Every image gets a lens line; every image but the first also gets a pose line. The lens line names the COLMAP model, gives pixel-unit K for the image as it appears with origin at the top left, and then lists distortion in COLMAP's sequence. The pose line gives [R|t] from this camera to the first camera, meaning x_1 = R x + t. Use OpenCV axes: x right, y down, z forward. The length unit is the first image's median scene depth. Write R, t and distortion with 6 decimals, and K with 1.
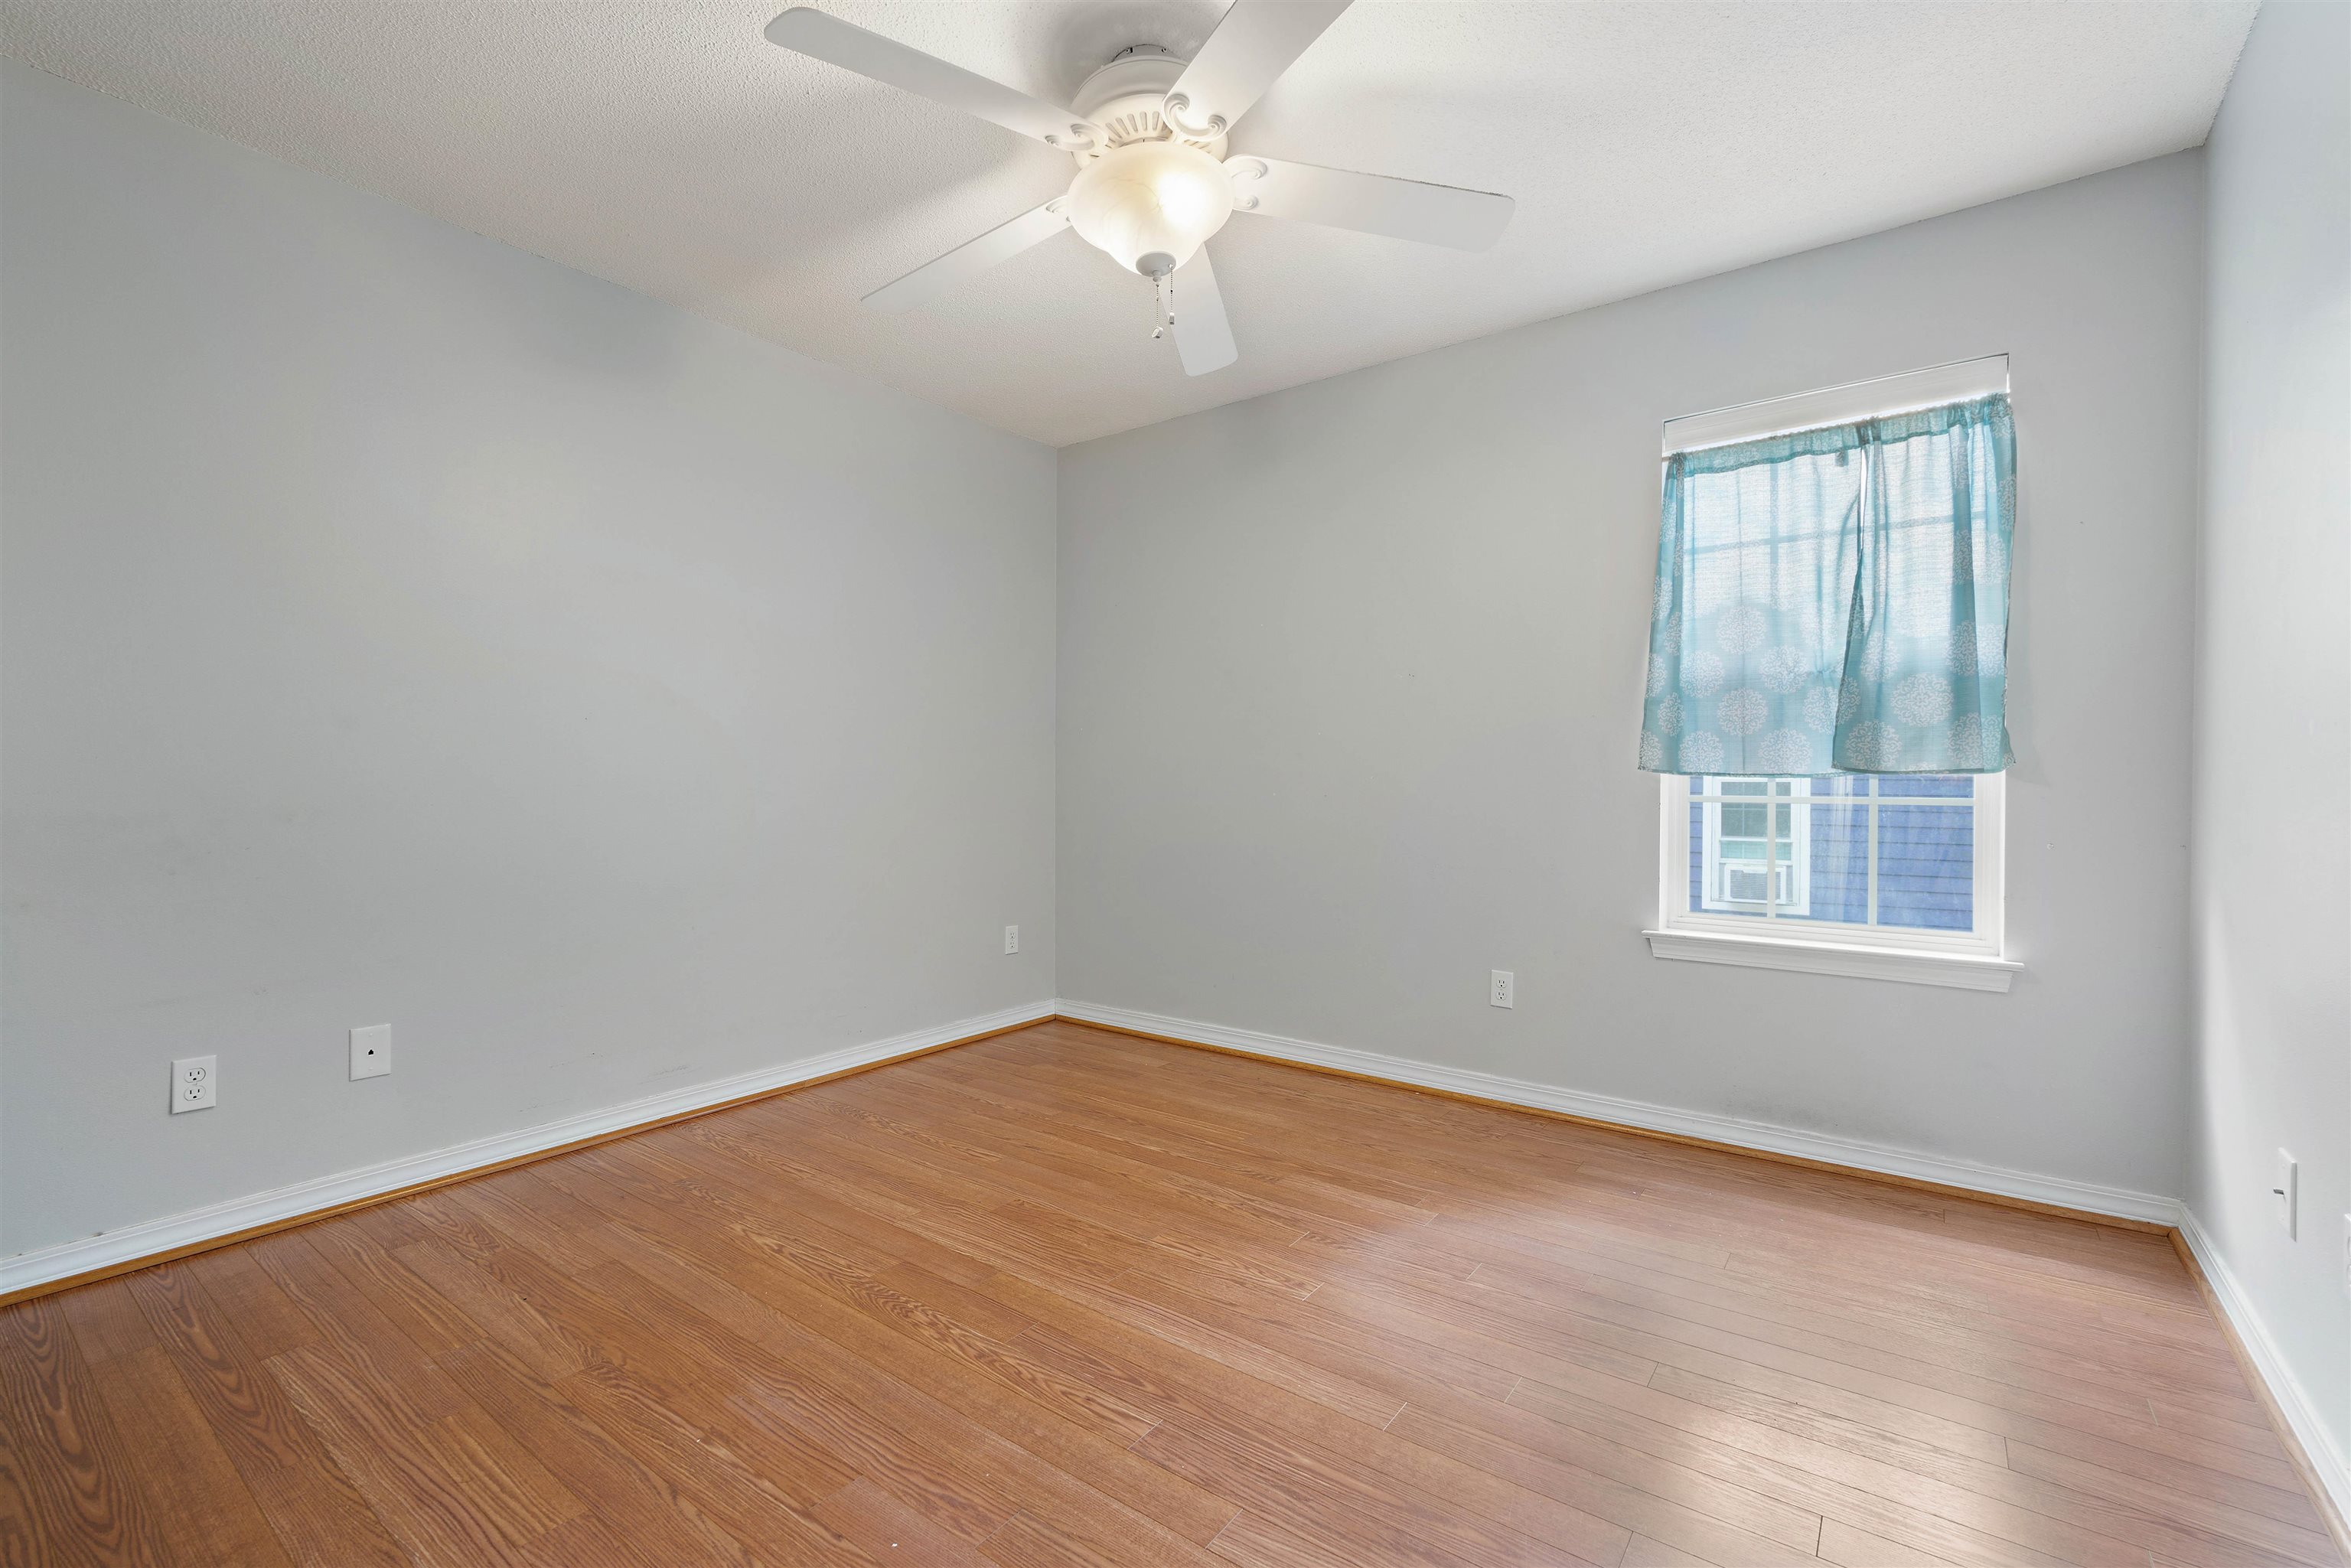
lens RADIAL K [[1015.7, 0, 1174.4], [0, 1015.7, 782.8], [0, 0, 1]] dist [-0.000478, -0.000647]
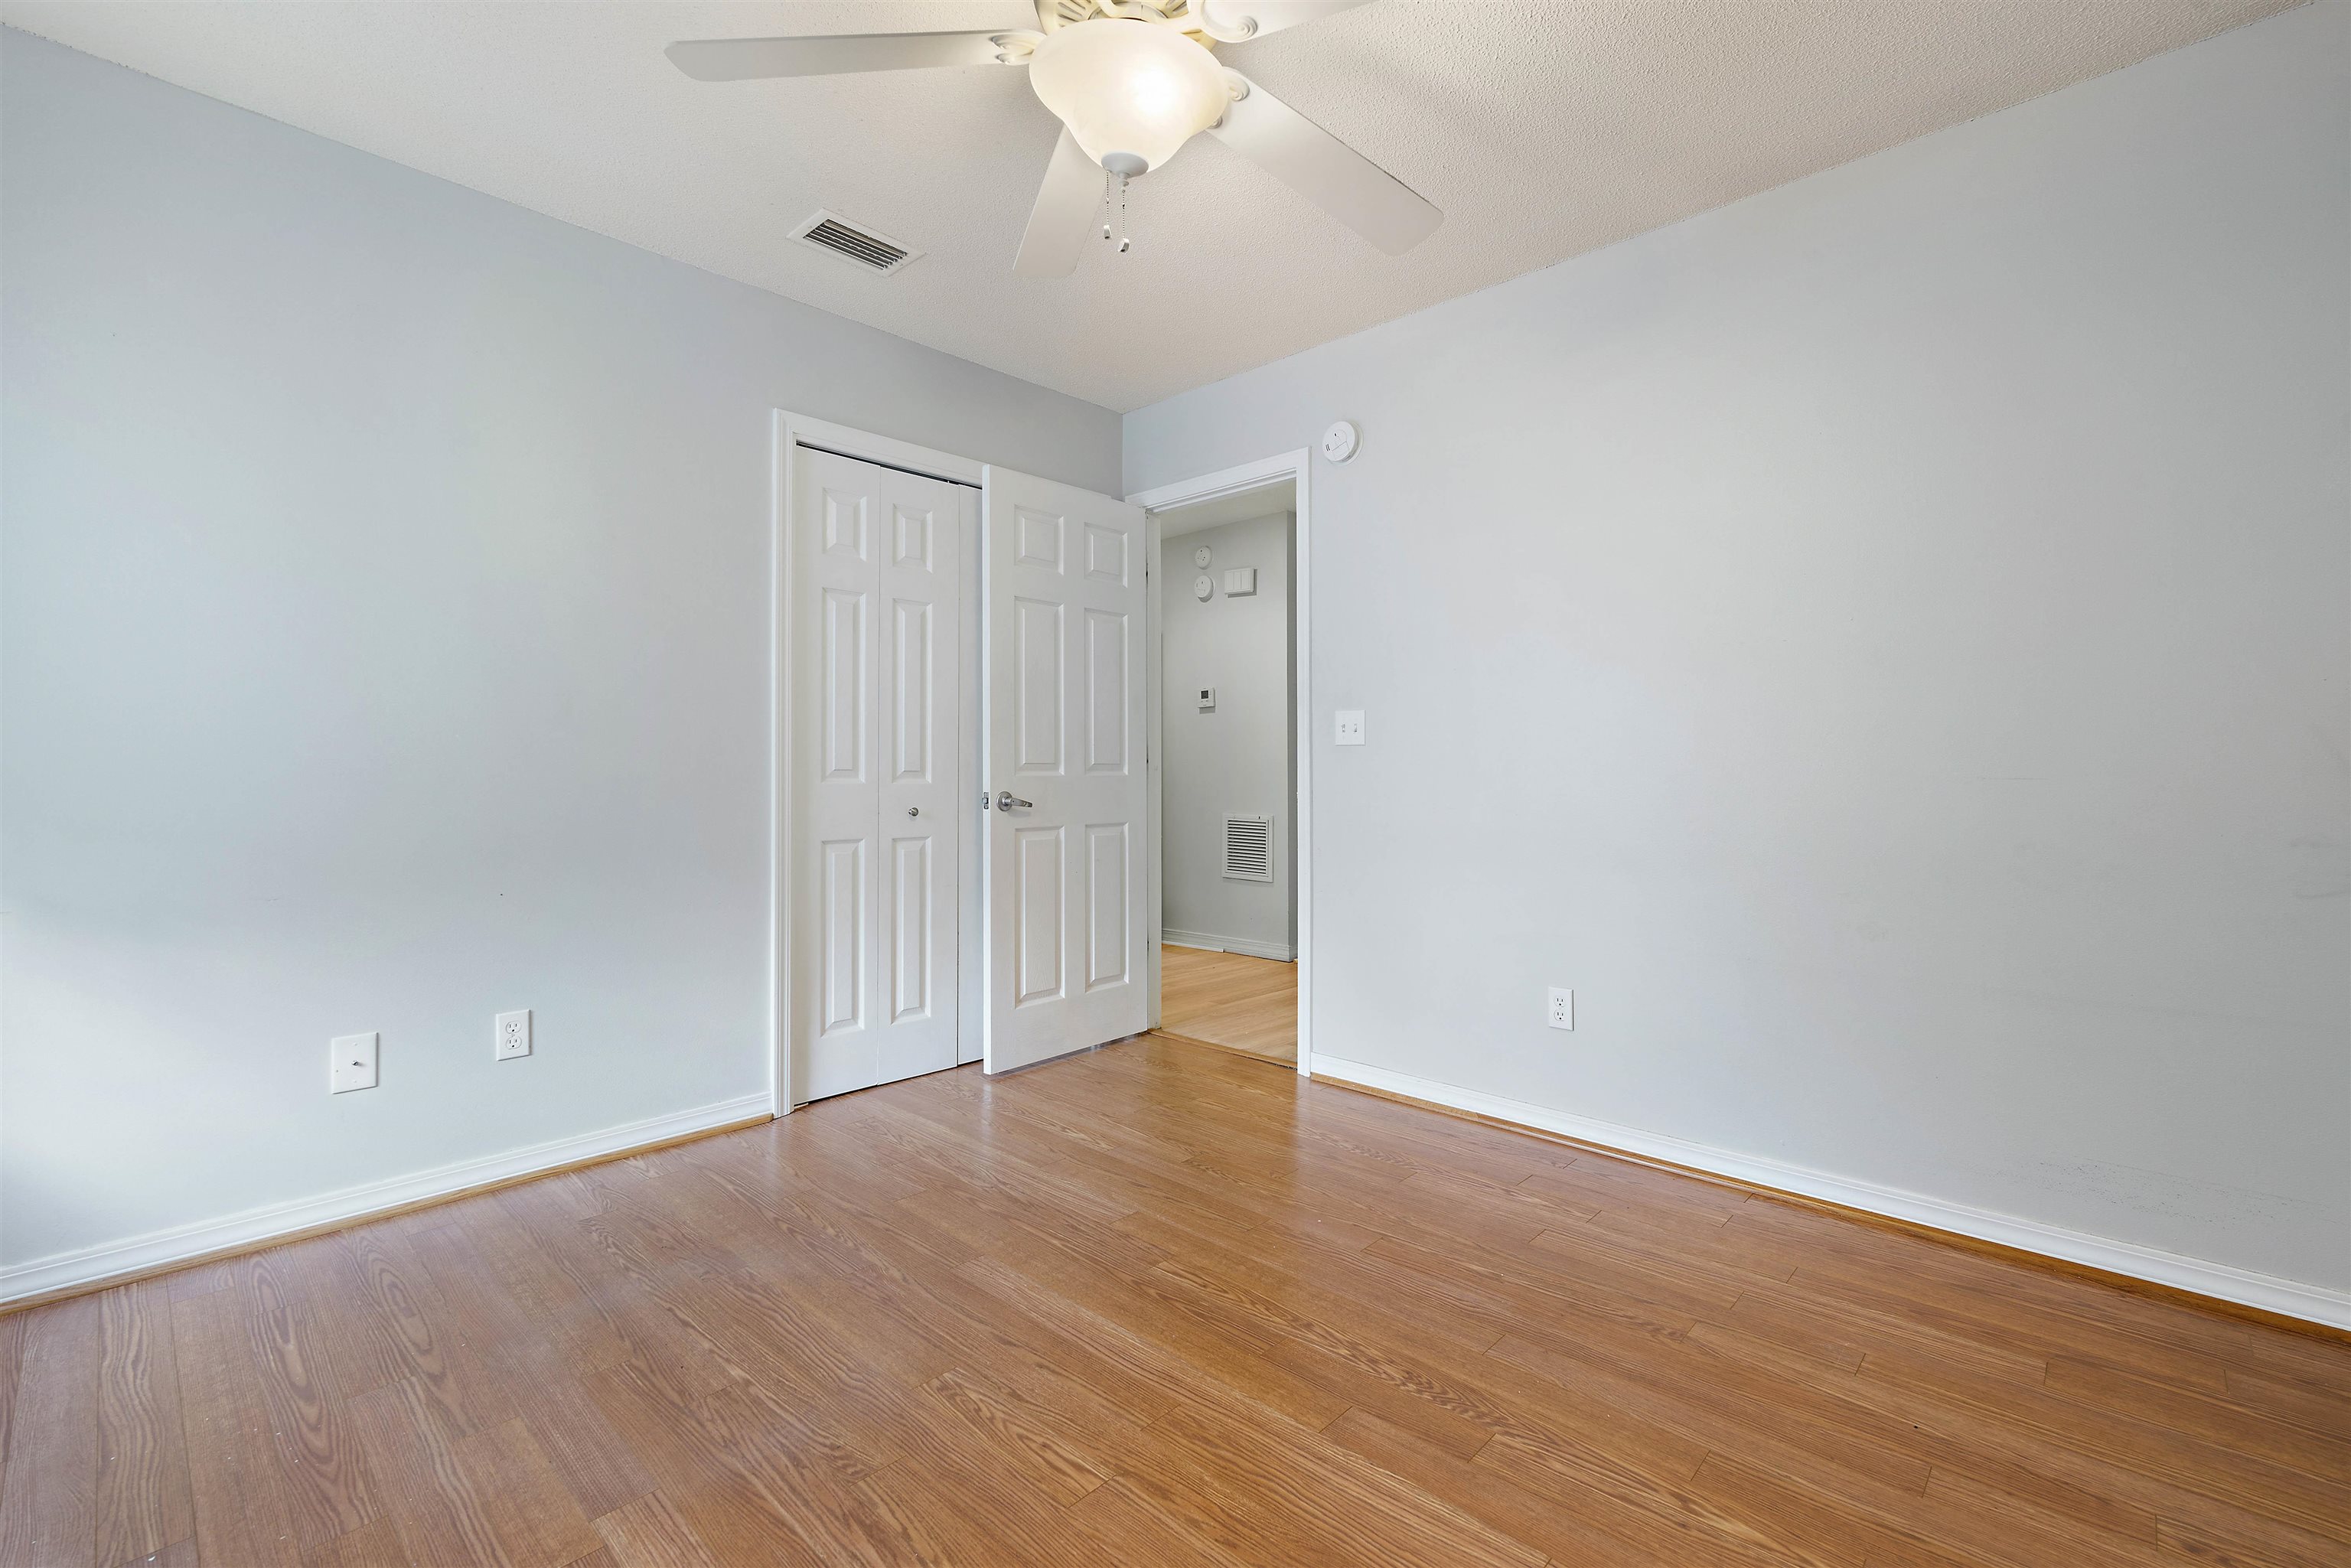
lens RADIAL K [[1015.7, 0, 1175.9], [0, 1015.7, 777.9], [0, 0, 1]] dist [-0.000478, -0.000647]
pose [[-0.992882, -0.002575, 0.119077, -0.176030], [-0.001907, 0.999982, 0.005722, 0.001613], [-0.119090, 0.005454, -0.992869, 2.007628]]
